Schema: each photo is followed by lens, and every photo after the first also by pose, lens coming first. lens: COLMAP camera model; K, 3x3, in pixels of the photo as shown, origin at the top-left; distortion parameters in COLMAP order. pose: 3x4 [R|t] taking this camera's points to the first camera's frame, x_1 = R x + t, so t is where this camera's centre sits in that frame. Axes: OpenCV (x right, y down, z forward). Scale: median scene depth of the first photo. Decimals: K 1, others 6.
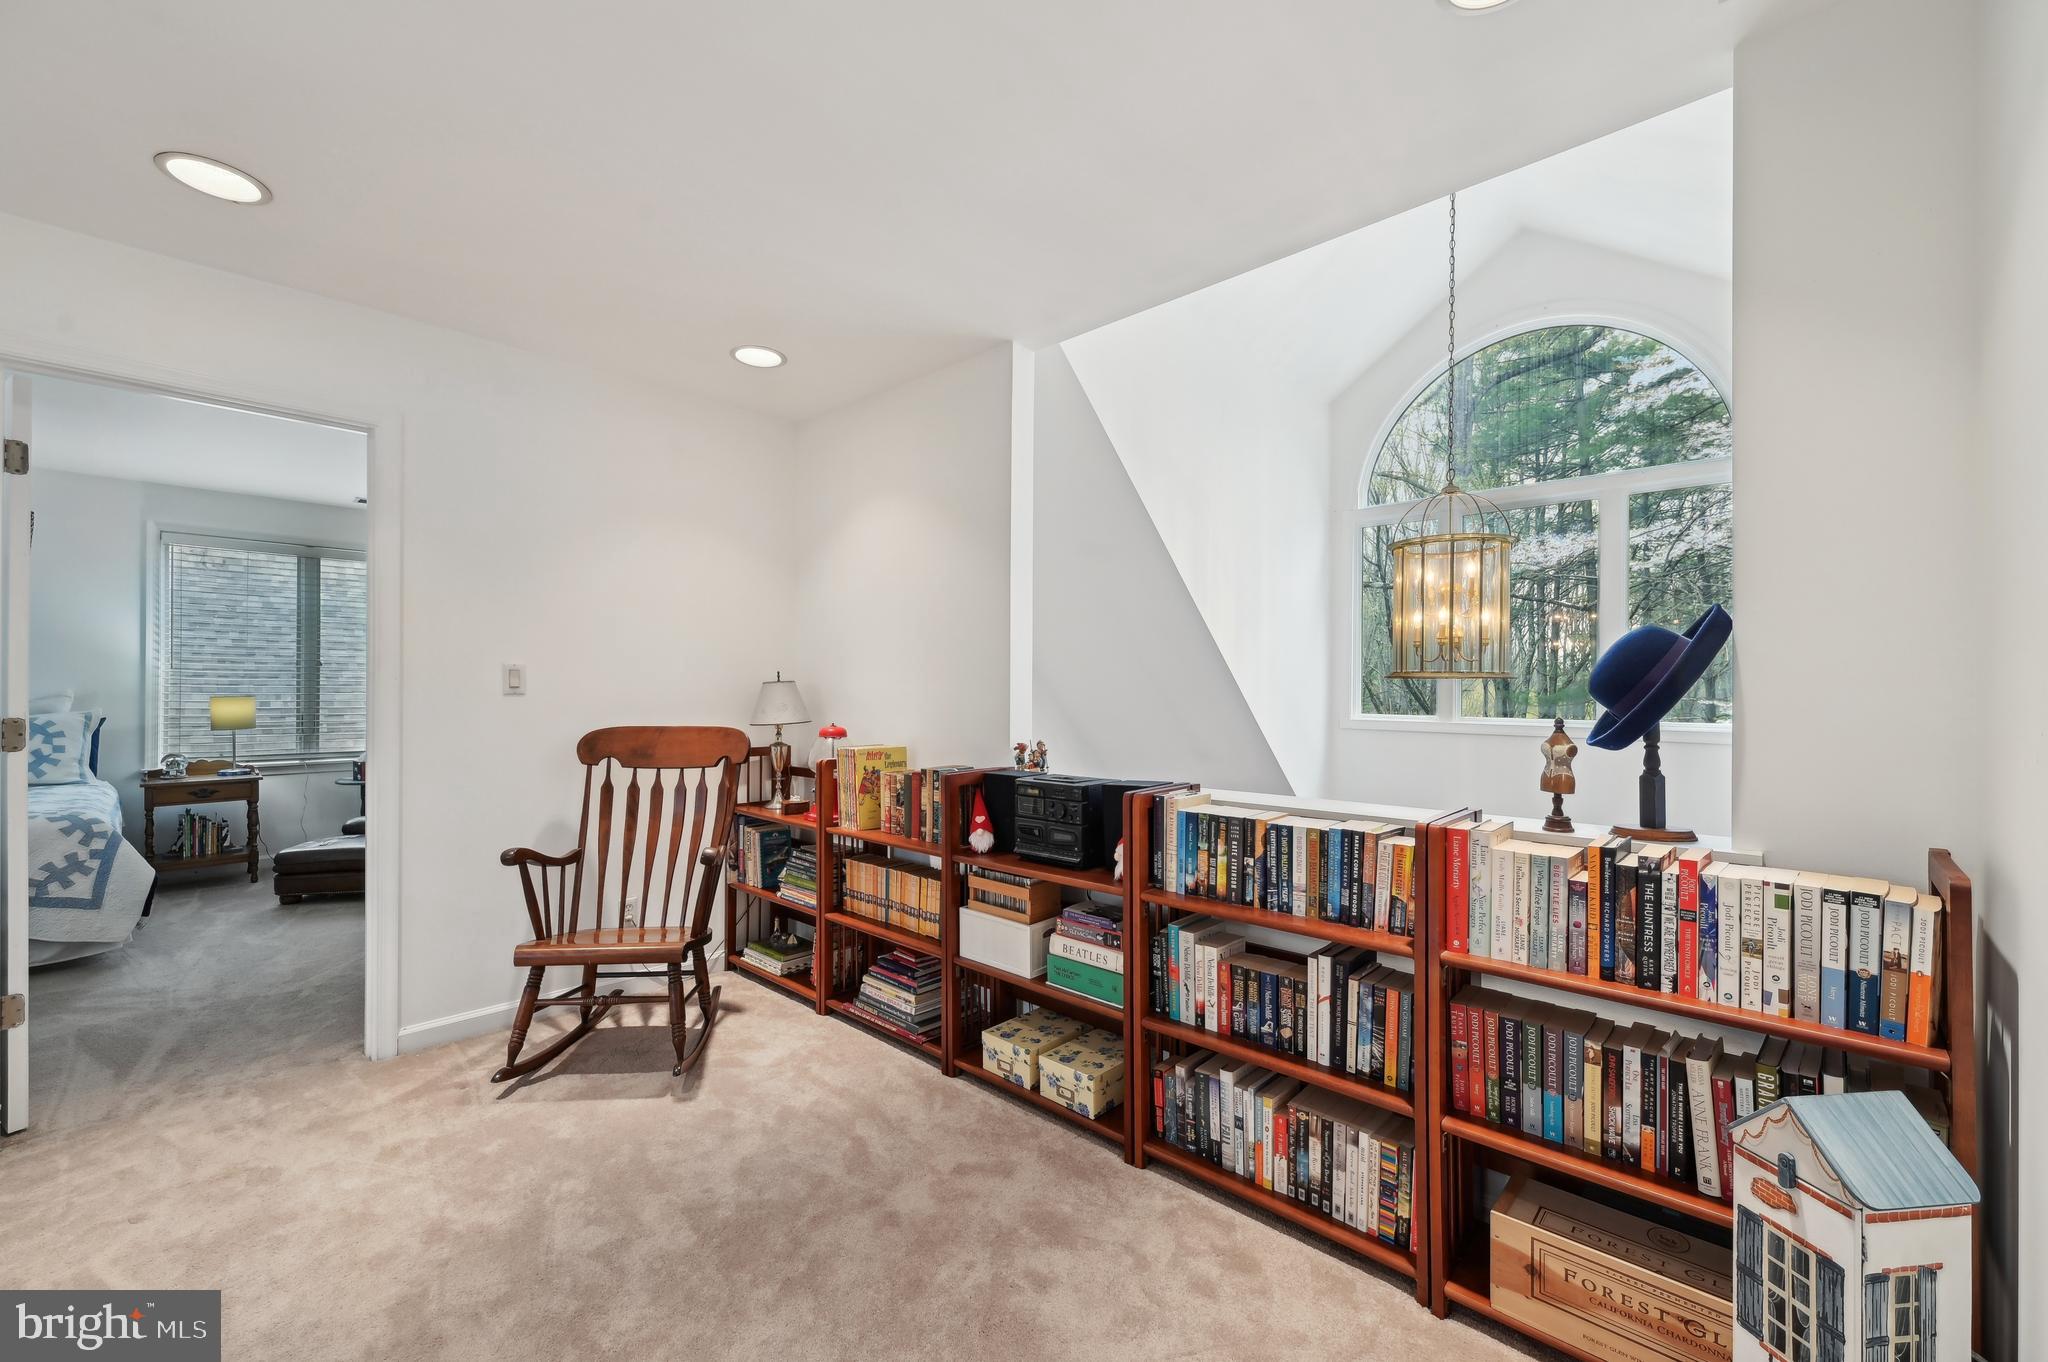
lens RADIAL K [[822.5, 0, 1035.7], [0, 822.5, 688.1], [0, 0, 1]] dist [-0.000281, 0.000014]
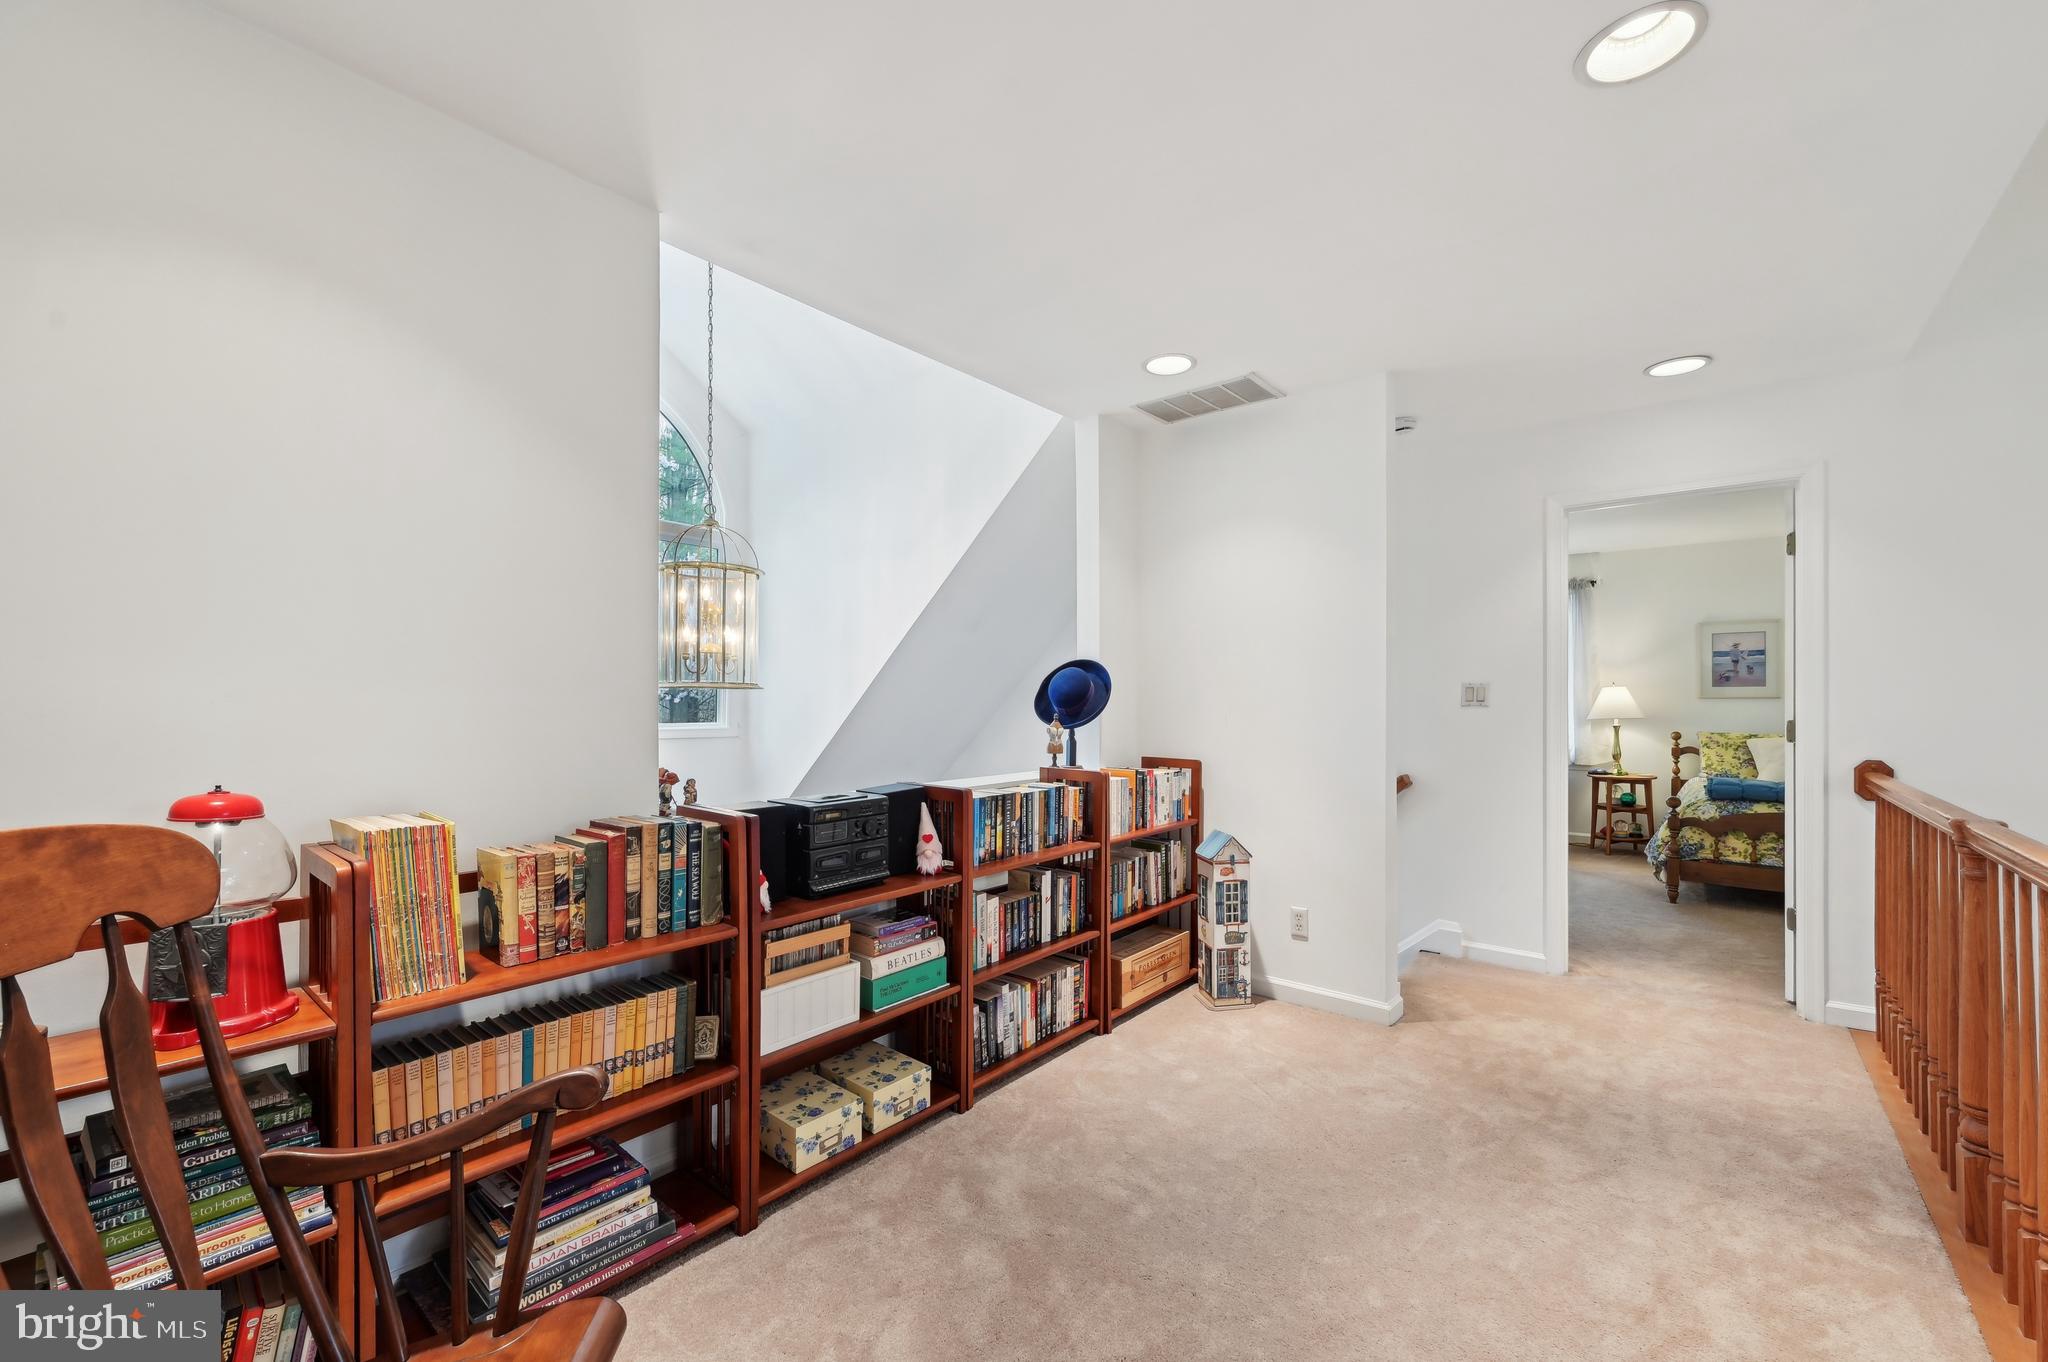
lens RADIAL K [[822.5, 0, 1035.7], [0, 822.5, 688.1], [0, 0, 1]] dist [-0.000281, 0.000014]
pose [[-0.057042, 0.011767, 0.998302, -1.116443], [-0.000367, 0.999930, -0.011807, -0.002171], [-0.998372, -0.001039, -0.057033, 1.028918]]
